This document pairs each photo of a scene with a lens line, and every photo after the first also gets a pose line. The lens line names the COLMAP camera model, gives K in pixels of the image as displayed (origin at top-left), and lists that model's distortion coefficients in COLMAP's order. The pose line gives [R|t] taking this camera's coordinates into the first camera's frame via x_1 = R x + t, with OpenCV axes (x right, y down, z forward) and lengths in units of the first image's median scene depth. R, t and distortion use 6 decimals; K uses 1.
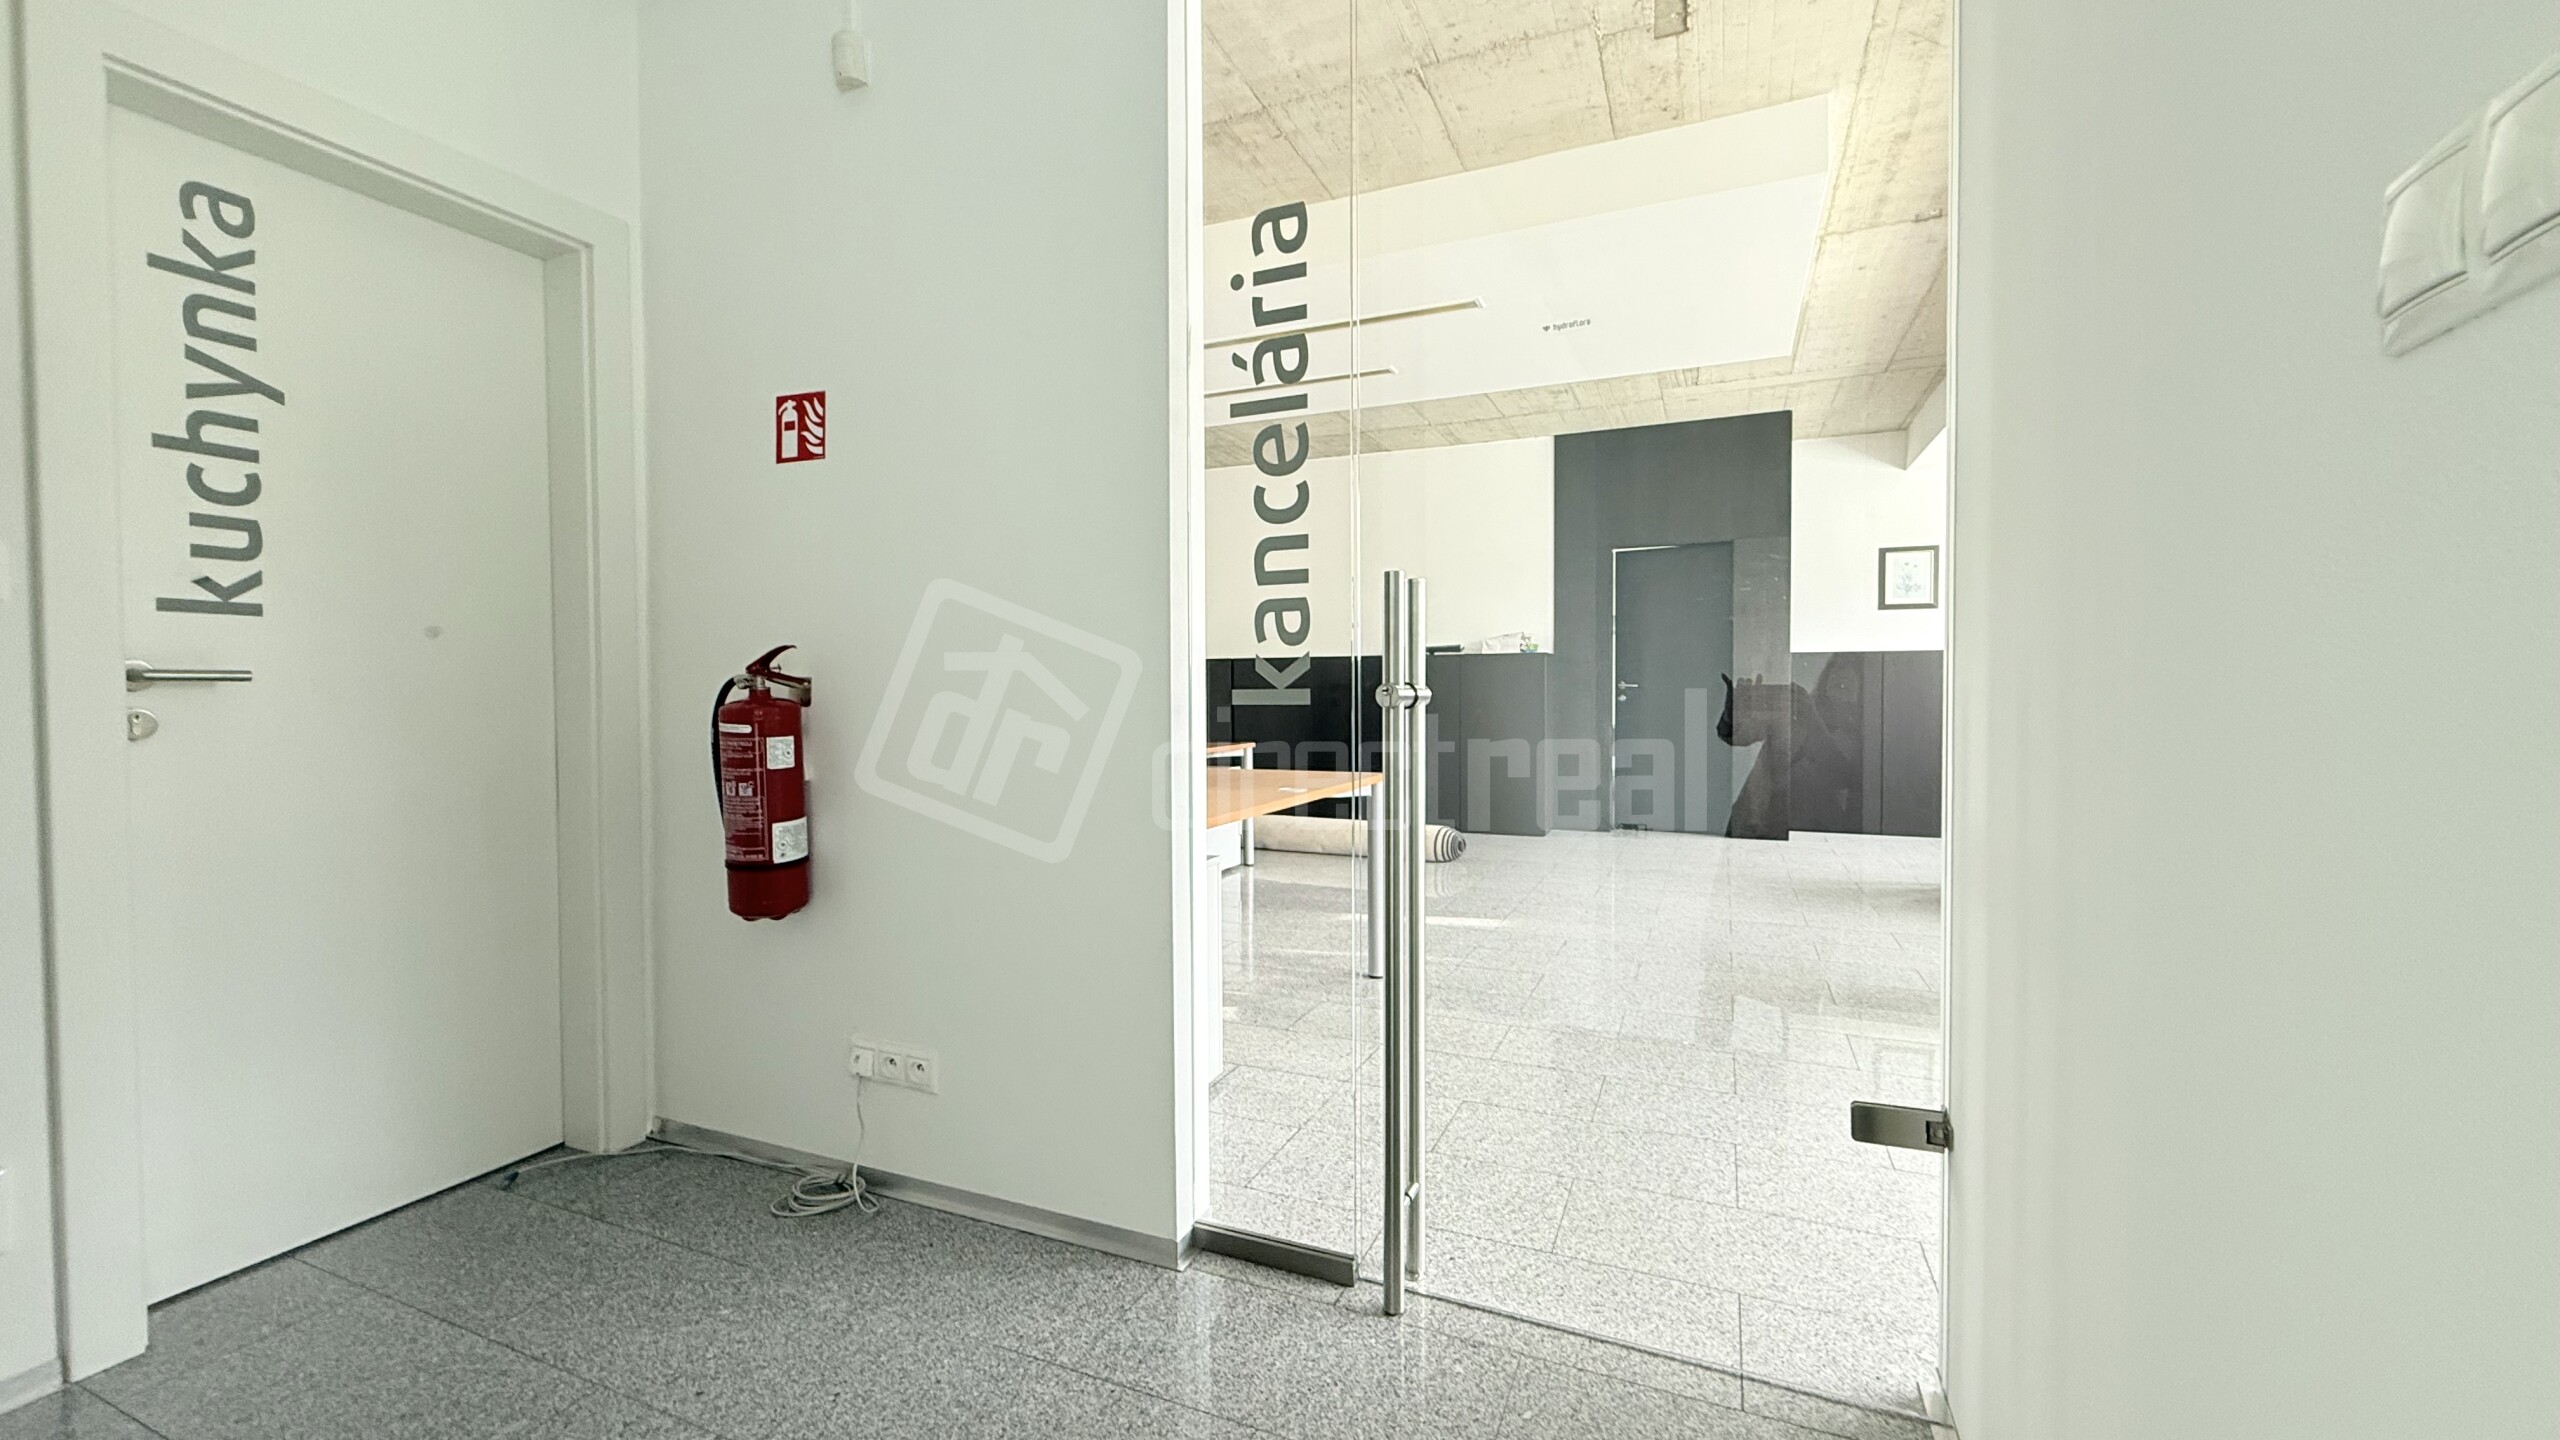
lens RADIAL K [[1019.0, 0, 1269.8], [0, 1019.0, 715.3], [0, 0, 1]] dist [0.001334, -0.000250]
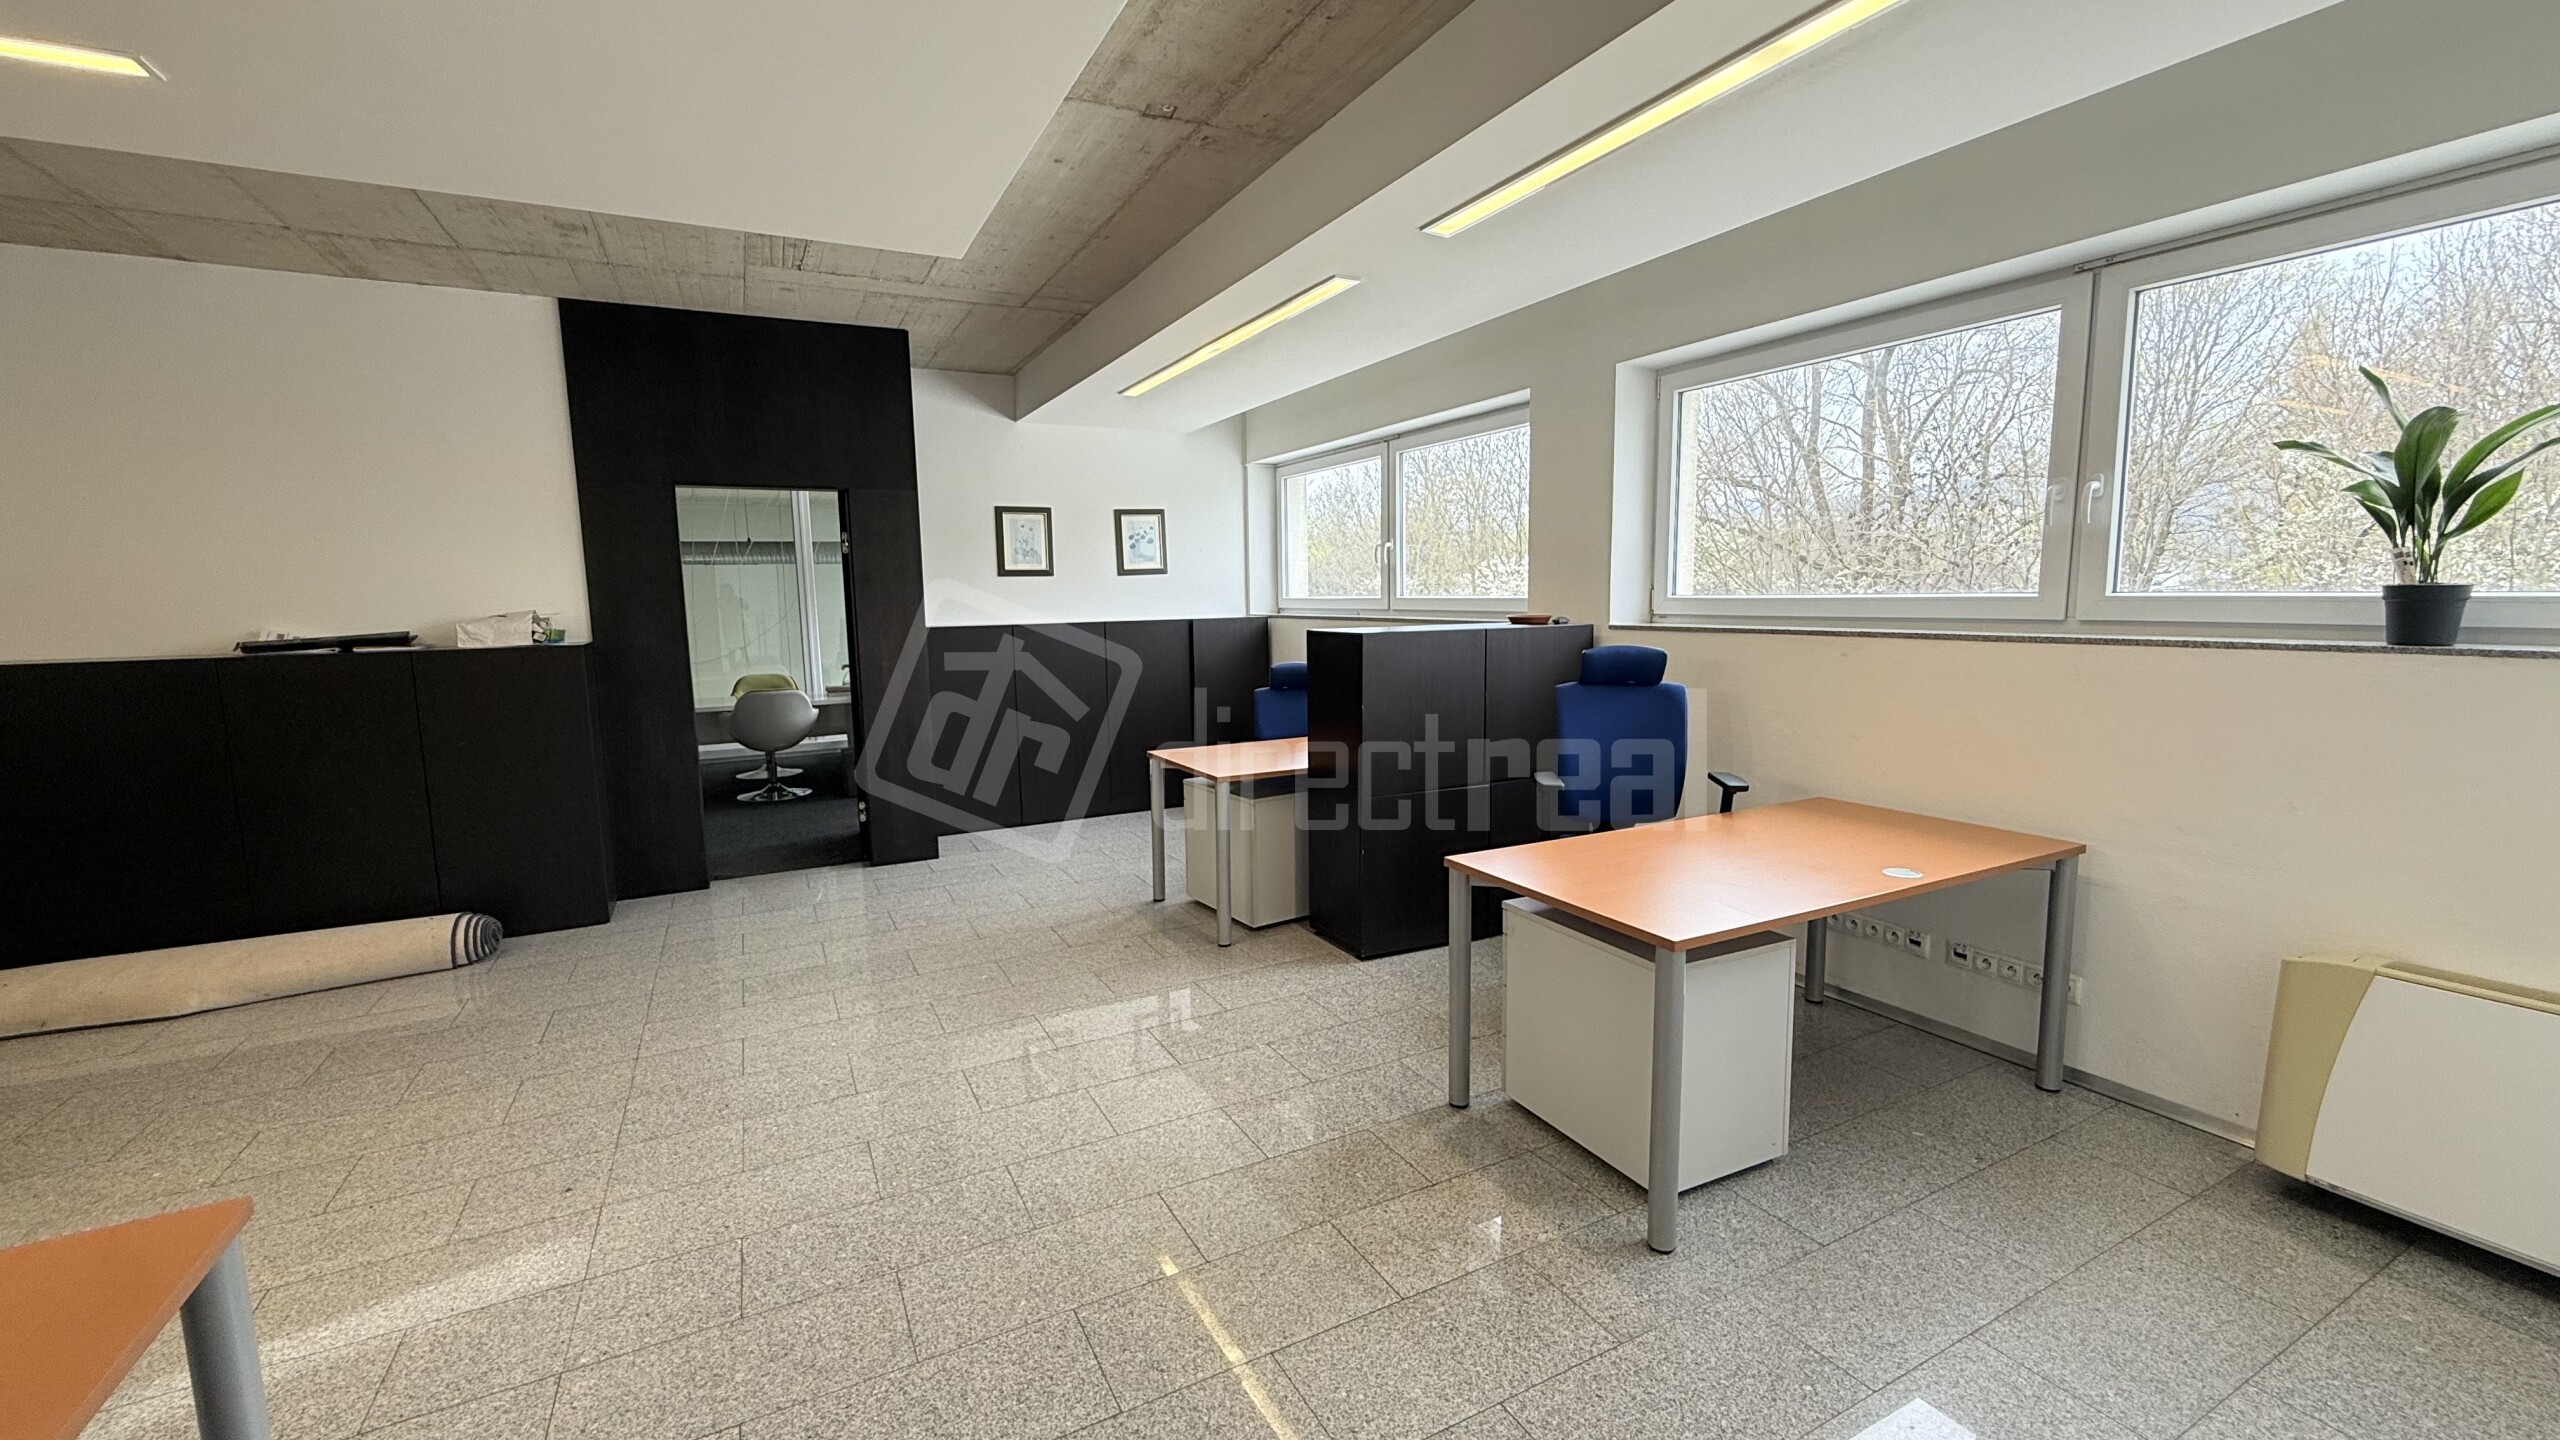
lens RADIAL K [[1019.0, 0, 1269.8], [0, 1019.0, 715.3], [0, 0, 1]] dist [0.001334, -0.000250]
pose [[0.629802, -0.100000, 0.770292, 0.045642], [0.030986, 0.994123, 0.103724, -0.073043], [-0.776137, -0.041457, 0.629199, 0.263579]]
